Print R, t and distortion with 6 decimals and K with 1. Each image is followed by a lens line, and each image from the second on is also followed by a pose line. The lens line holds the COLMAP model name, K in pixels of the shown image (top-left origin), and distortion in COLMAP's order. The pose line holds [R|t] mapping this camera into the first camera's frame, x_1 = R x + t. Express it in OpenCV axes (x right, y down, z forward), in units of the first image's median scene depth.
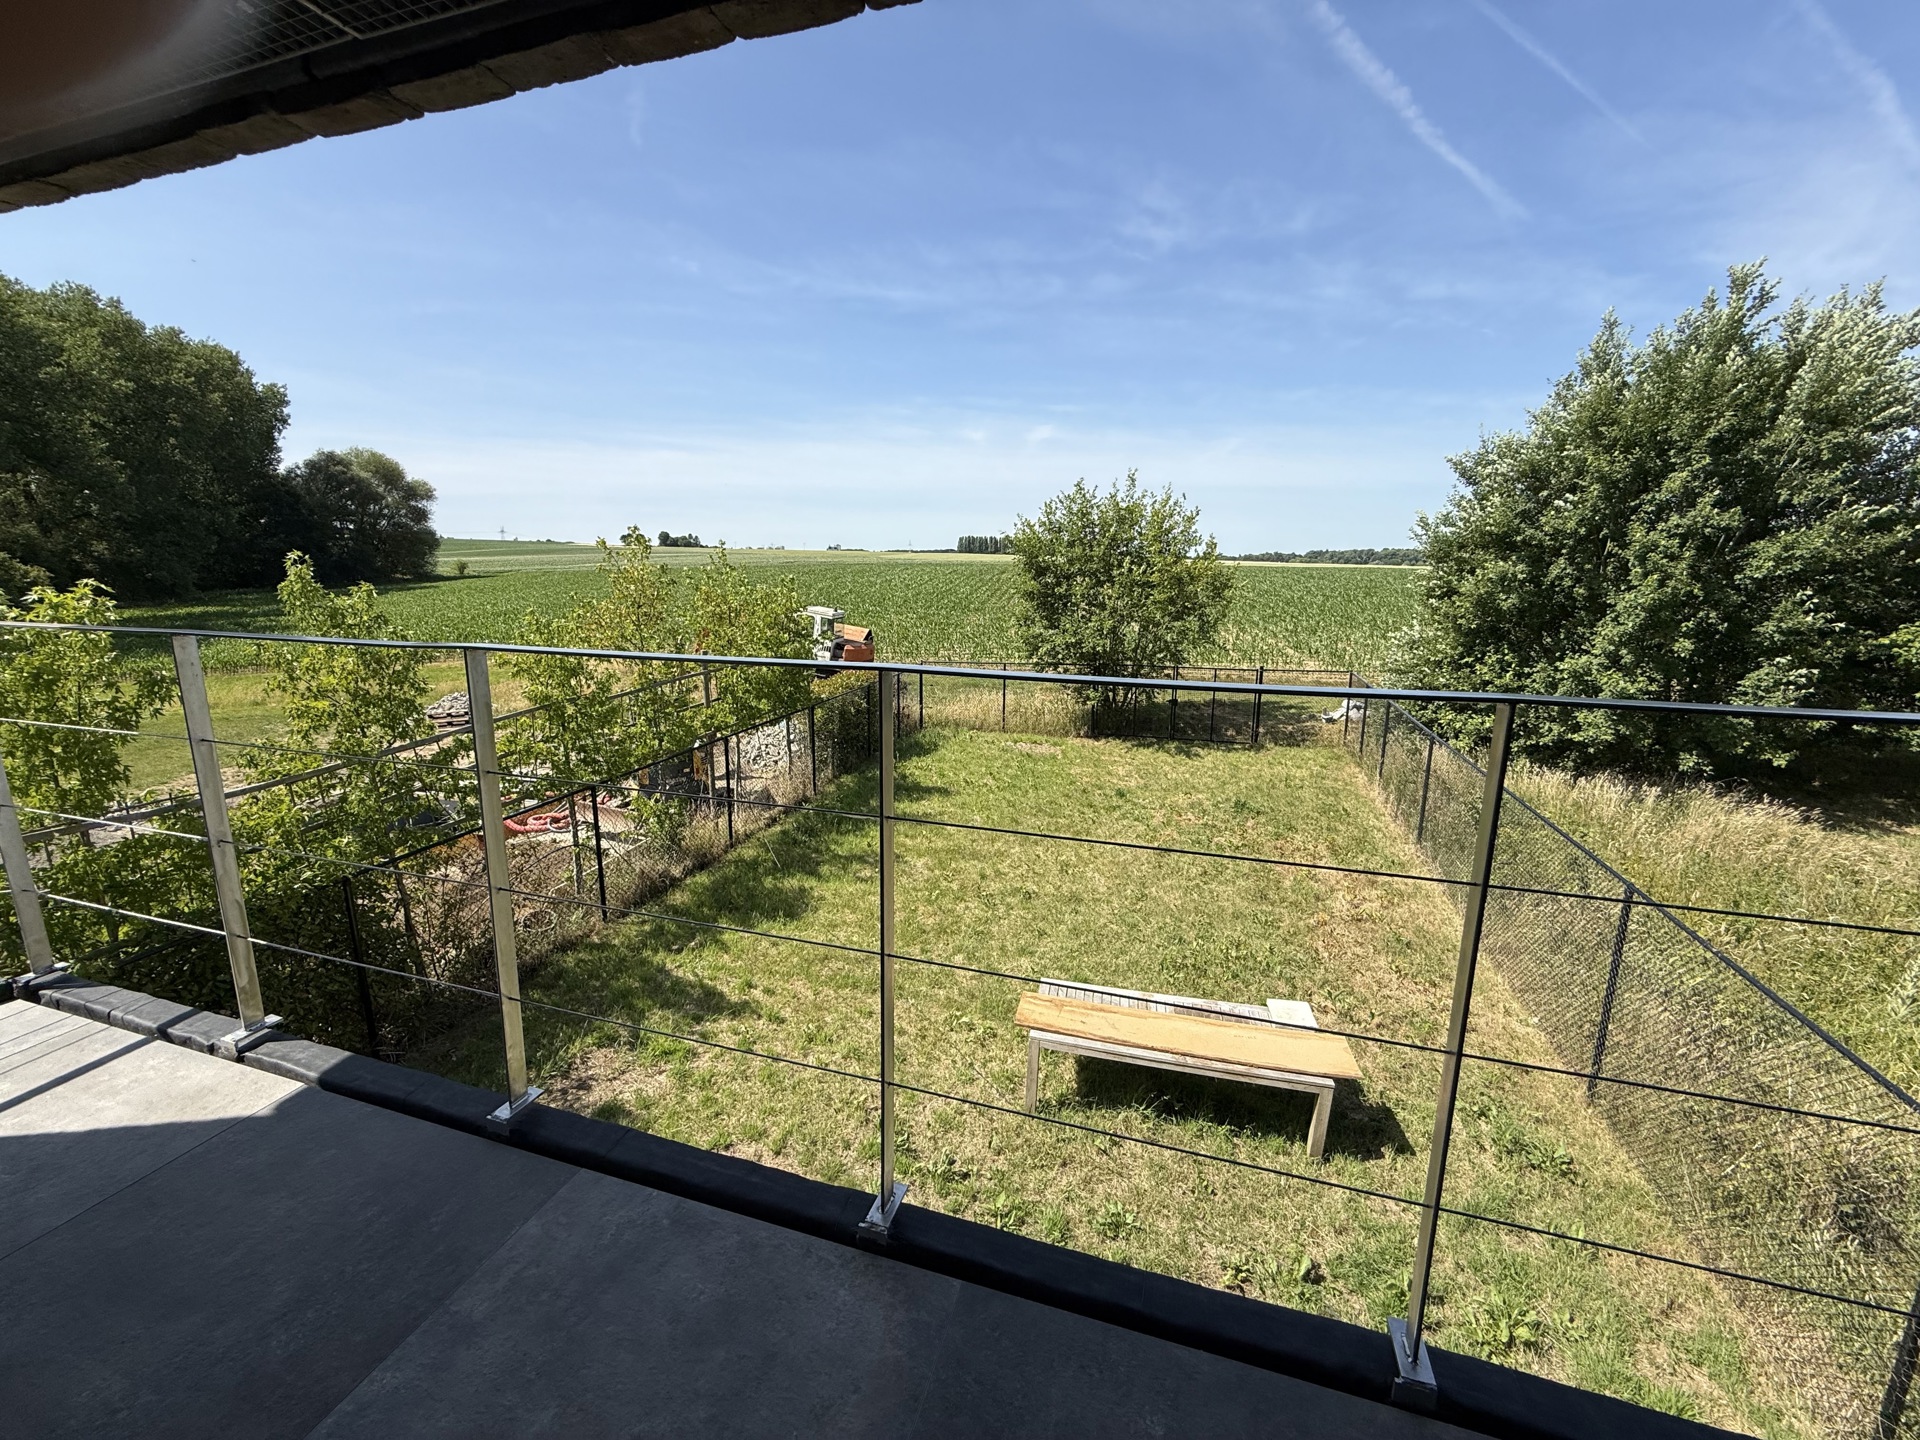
lens RADIAL K [[763.1, 0, 954.9], [0, 763.1, 714.8], [0, 0, 1]] dist [-0.001691, -0.000399]
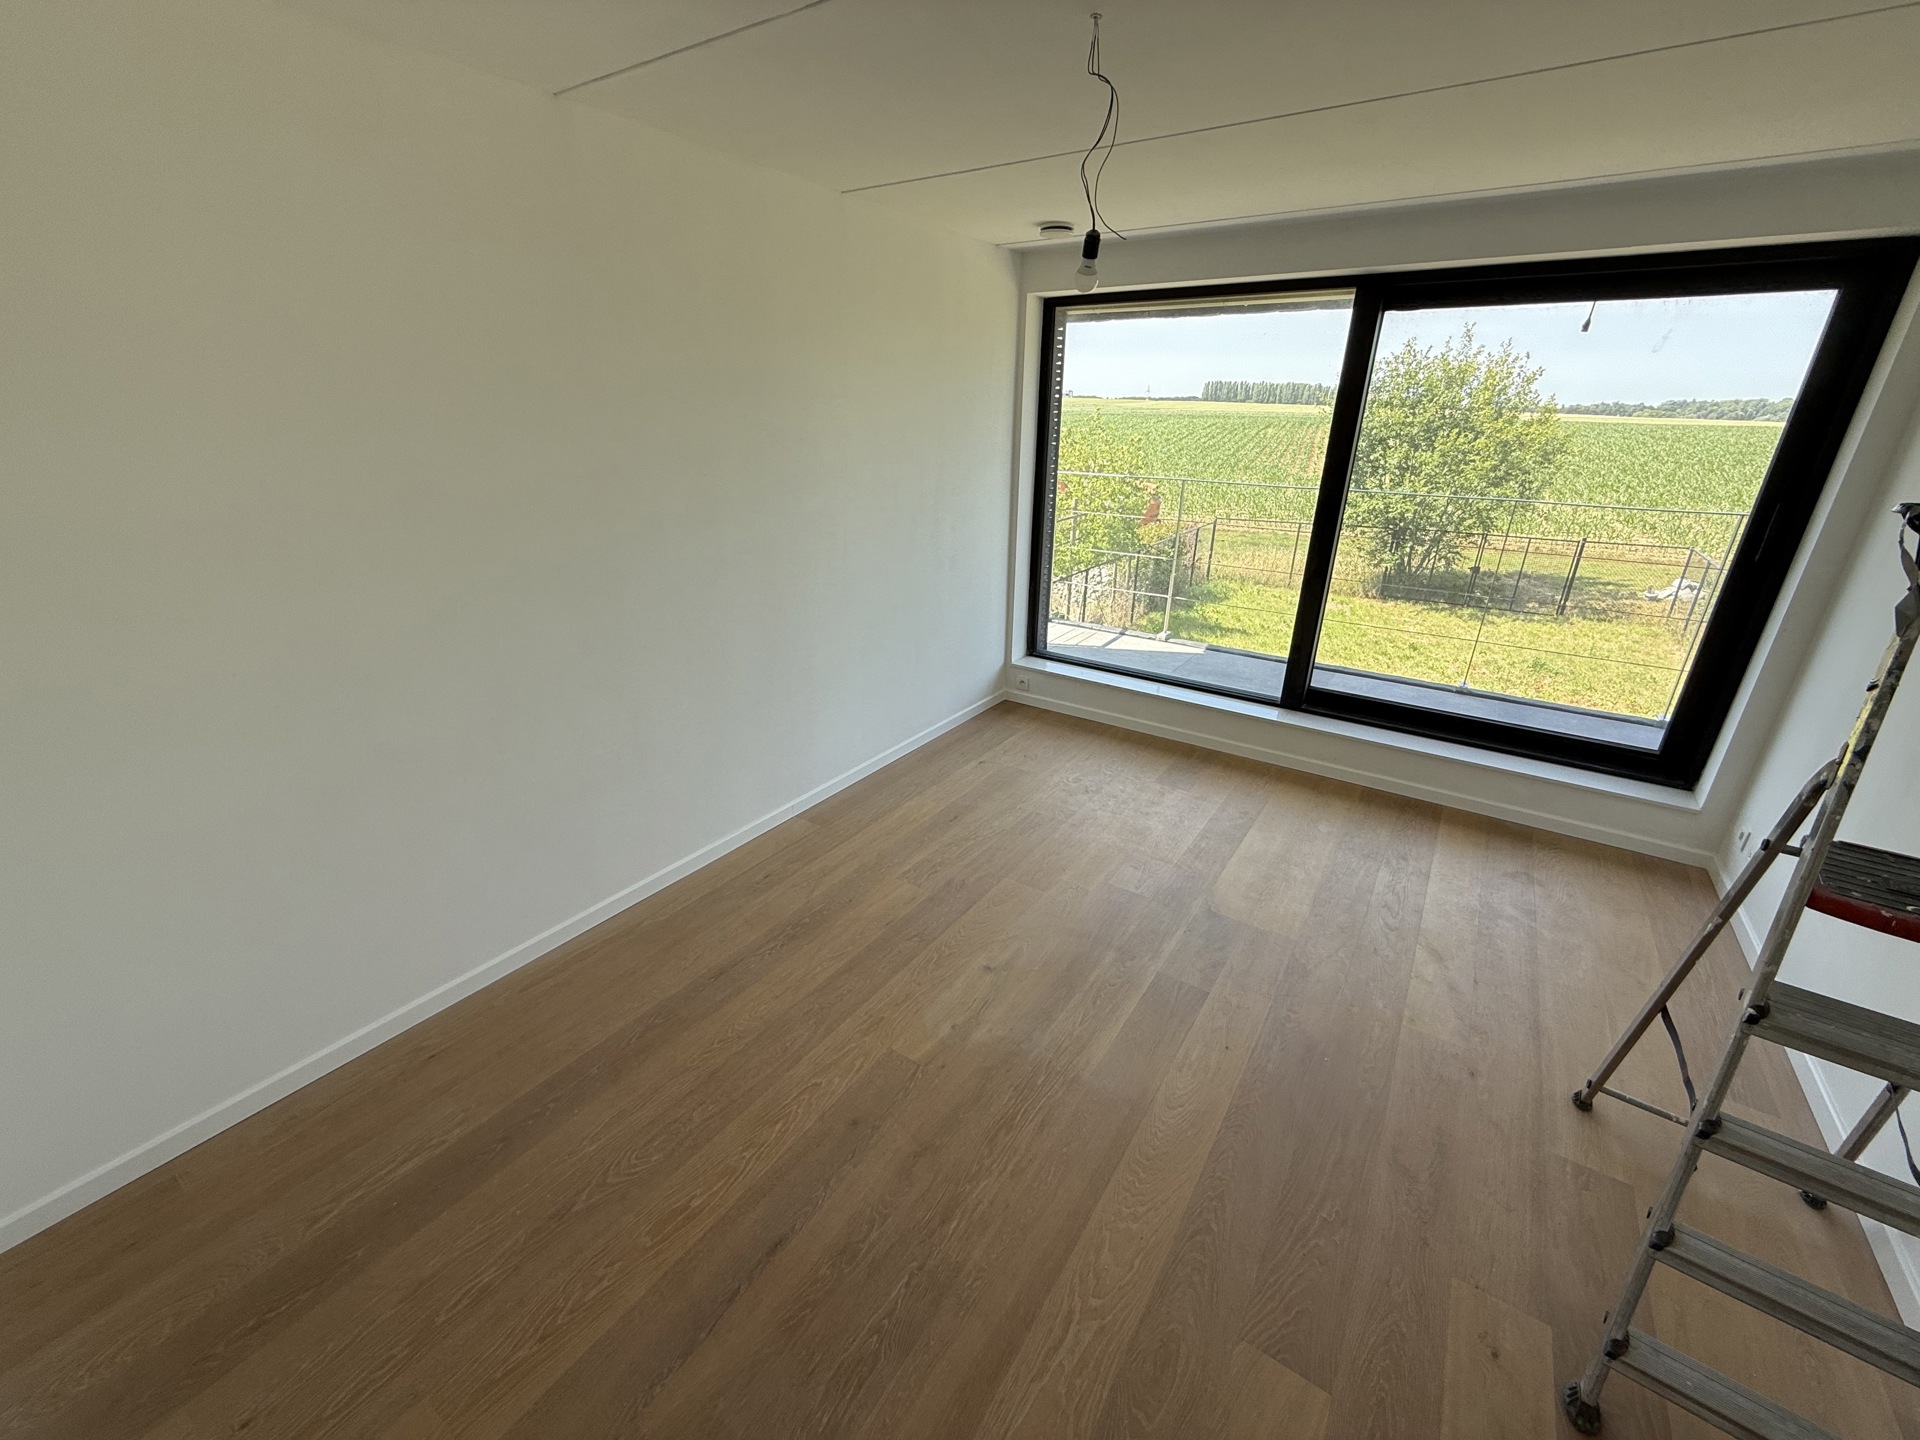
lens RADIAL K [[763.1, 0, 950.7], [0, 763.1, 711.7], [0, 0, 1]] dist [-0.001691, -0.000399]
pose [[0.958274, 0.112418, -0.262818, -0.099288], [-0.063868, 0.980382, 0.186475, 0.024911], [0.278625, -0.161908, 0.946654, -0.199022]]
